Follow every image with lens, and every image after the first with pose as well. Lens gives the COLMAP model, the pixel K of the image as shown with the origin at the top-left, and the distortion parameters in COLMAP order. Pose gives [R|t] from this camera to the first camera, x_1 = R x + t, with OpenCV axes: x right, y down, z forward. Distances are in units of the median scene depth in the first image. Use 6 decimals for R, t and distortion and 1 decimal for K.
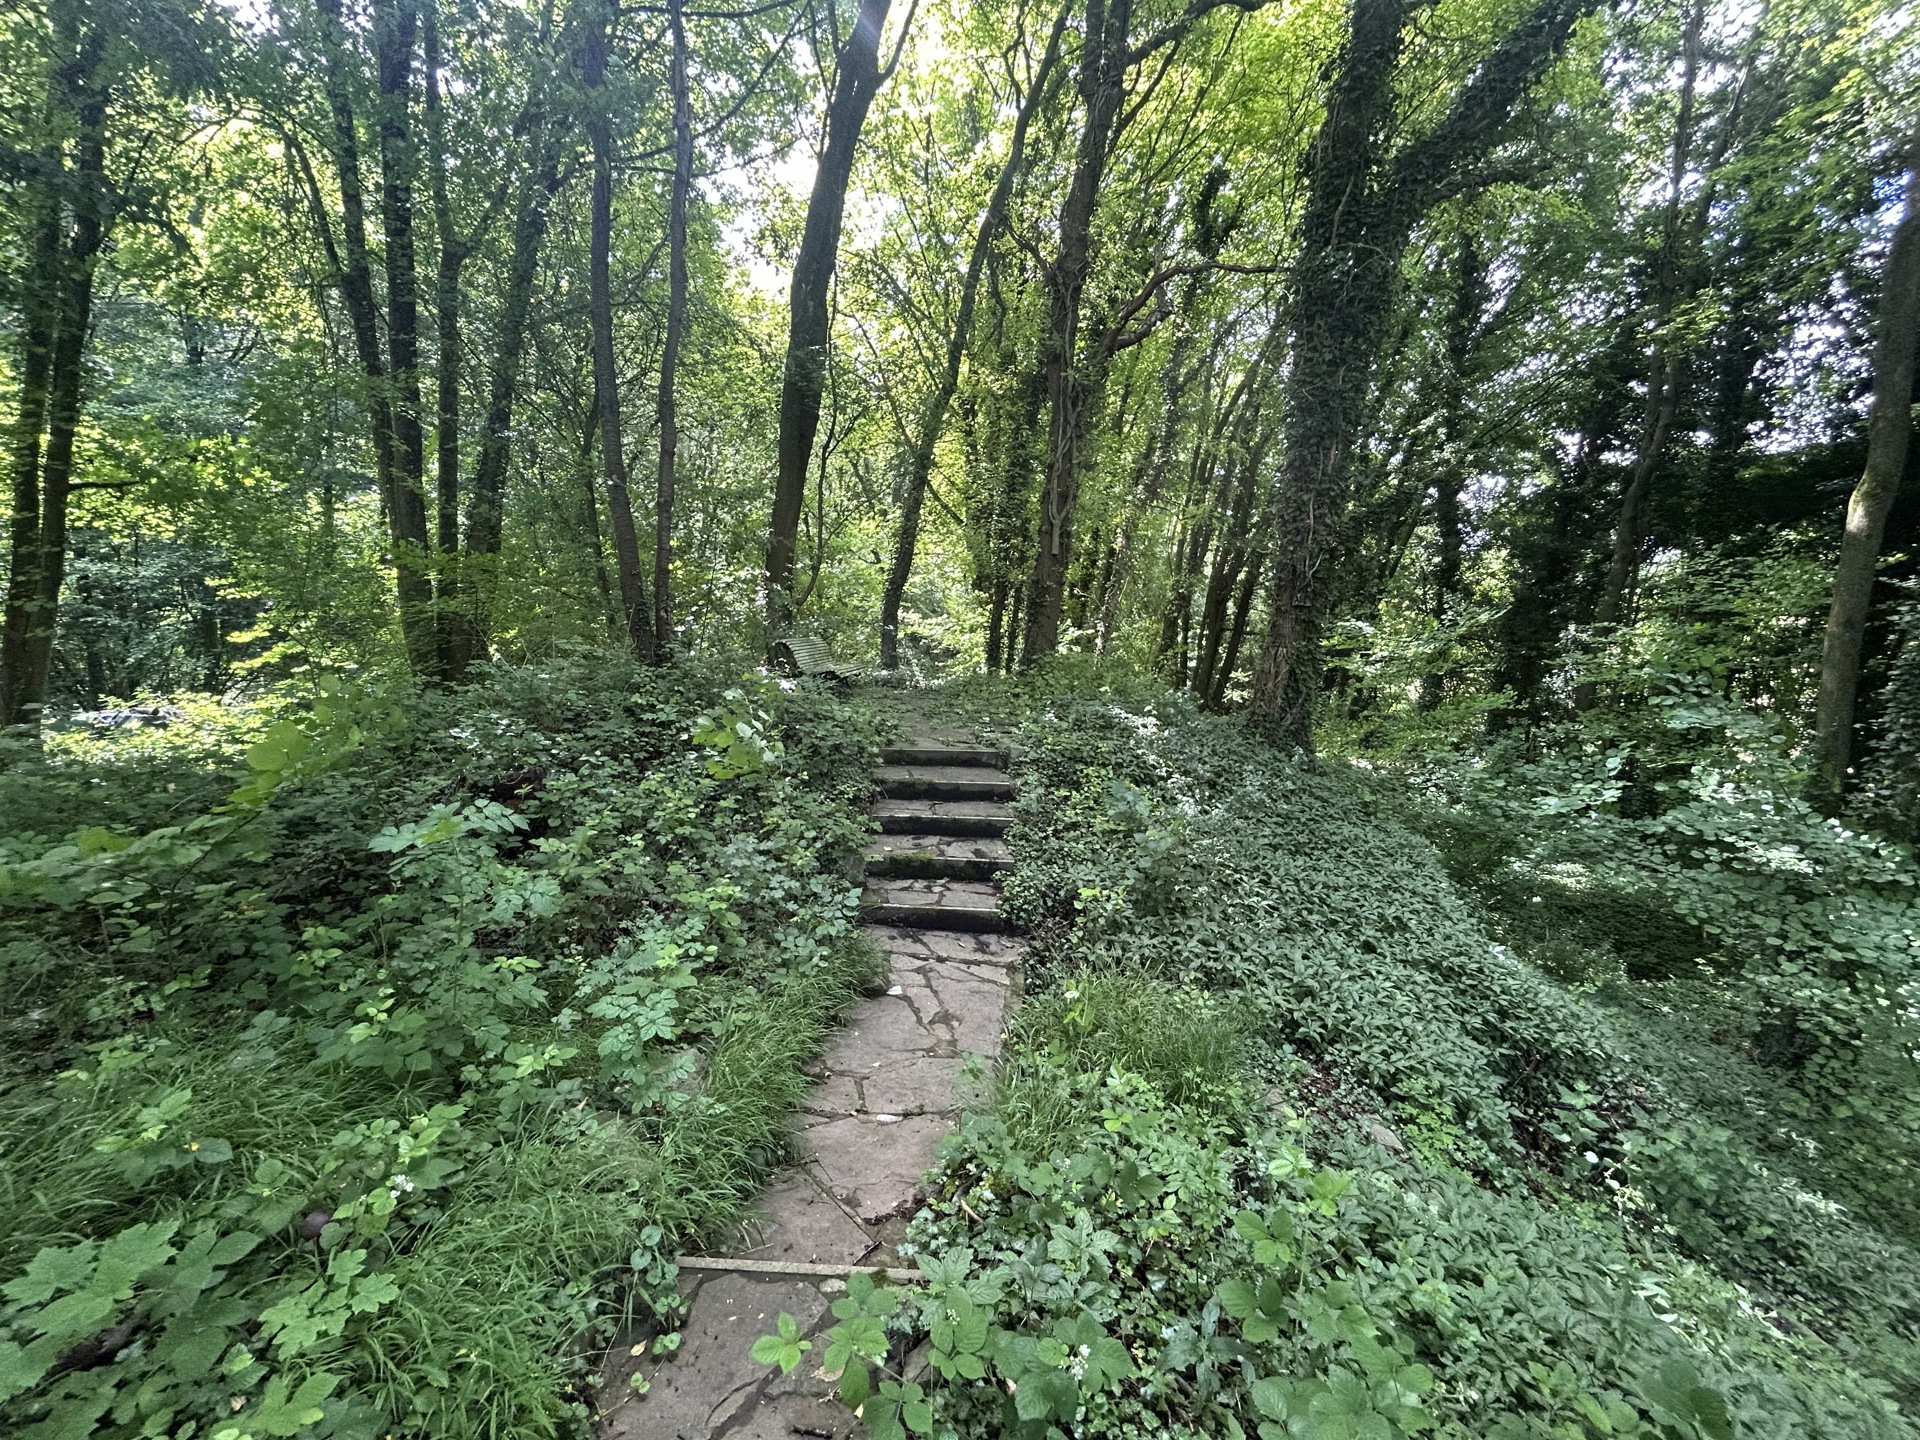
lens RADIAL K [[770.4, 0, 959.6], [0, 770.4, 720.1], [0, 0, 1]] dist [-0.001686, 0.000730]
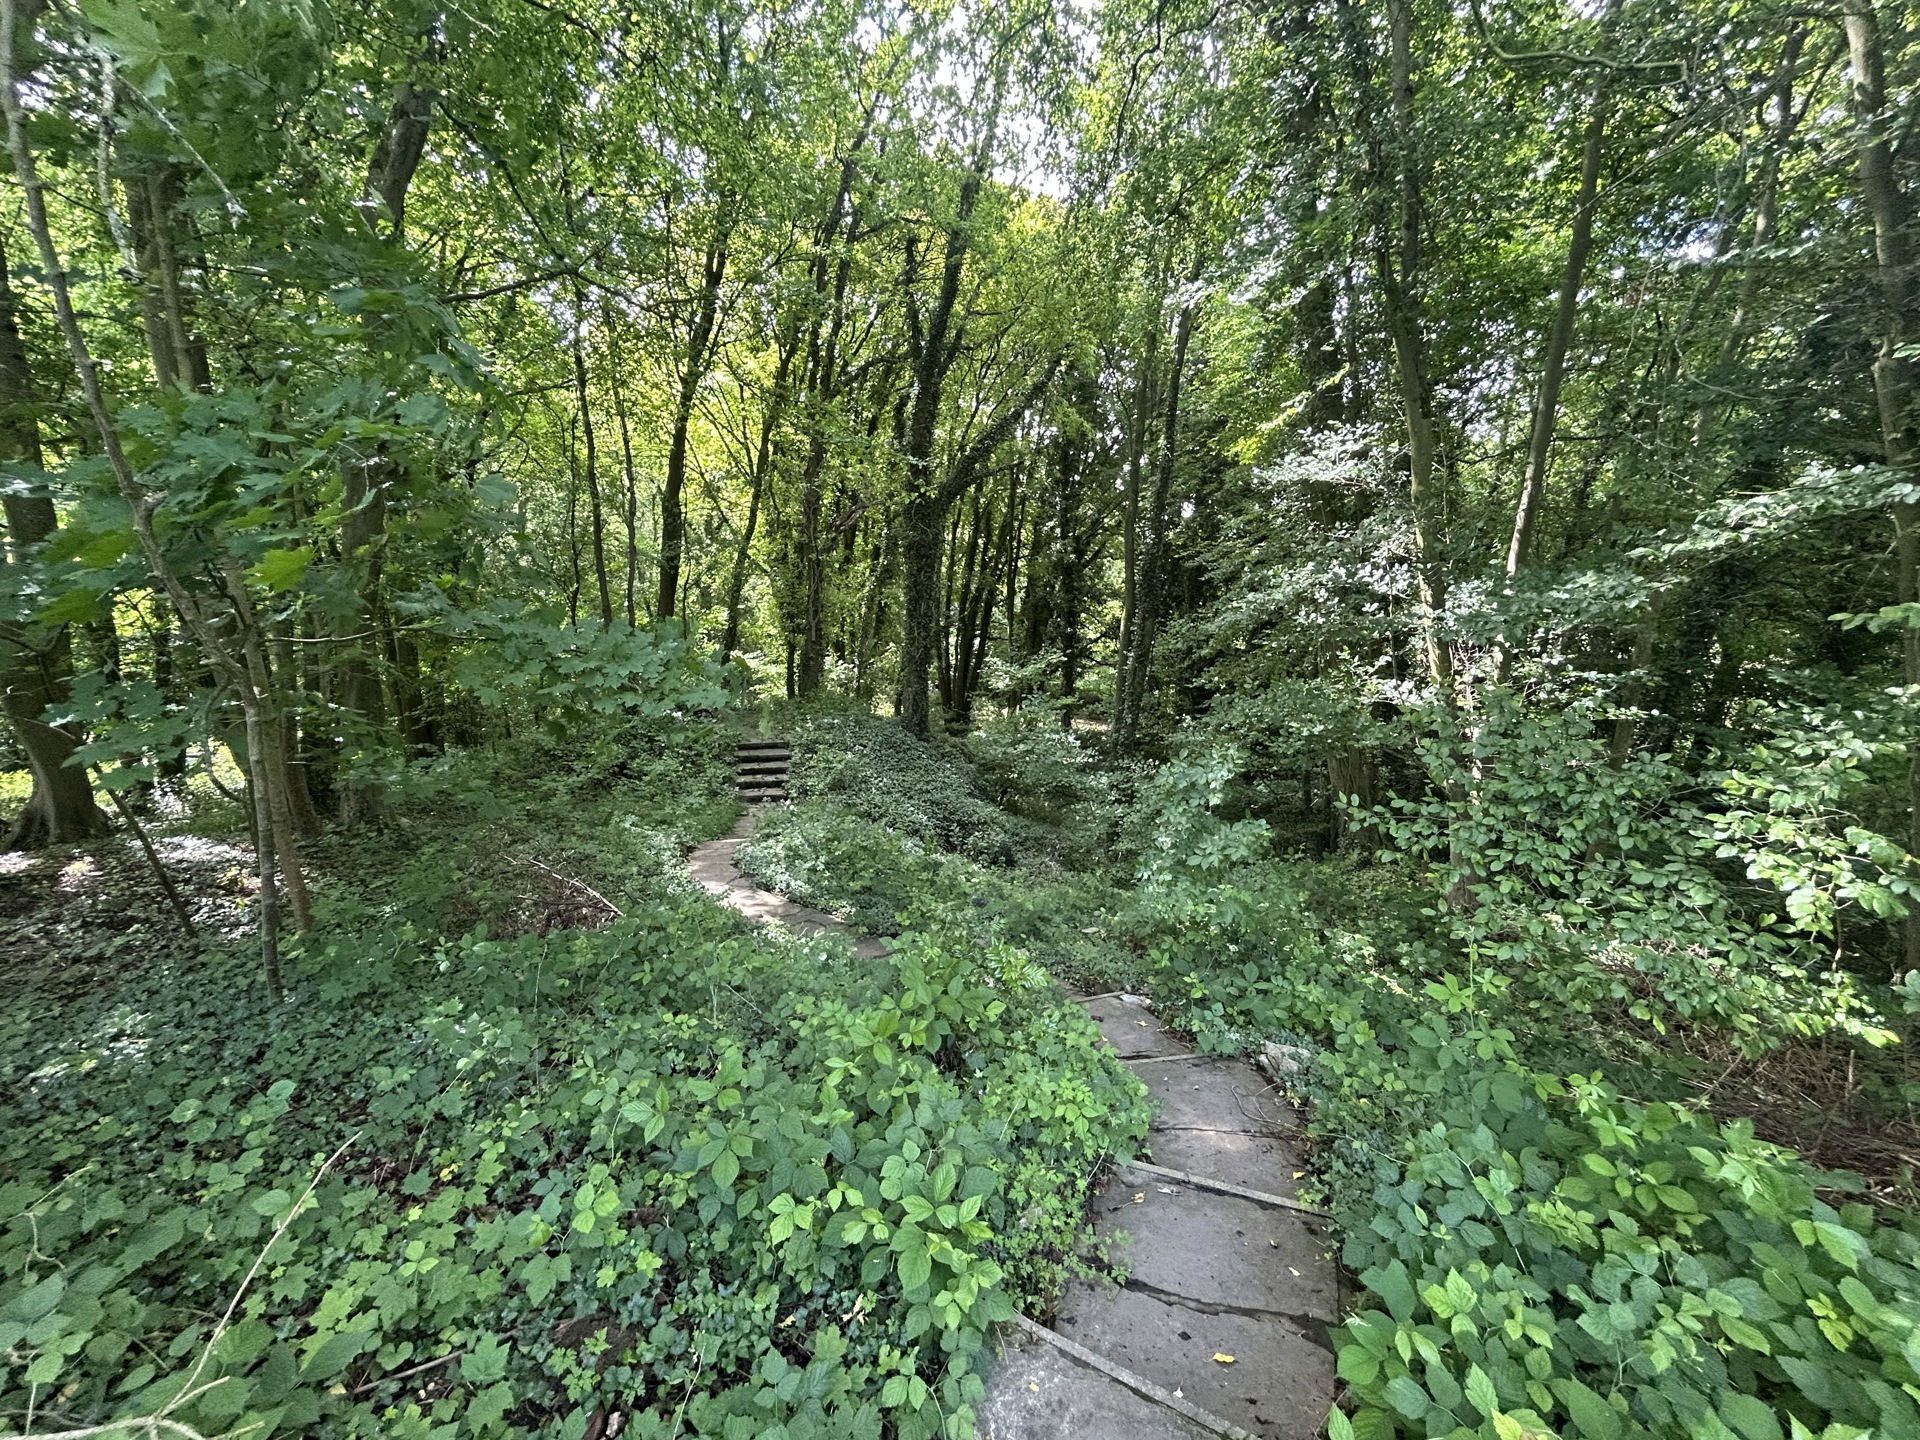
lens RADIAL K [[770.4, 0, 960.8], [0, 770.4, 721.7], [0, 0, 1]] dist [-0.001686, 0.000730]
pose [[0.971800, -0.067315, 0.225995, 0.051053], [0.062734, 0.997654, 0.027398, -0.062305], [-0.227309, -0.012447, 0.973743, -1.734221]]
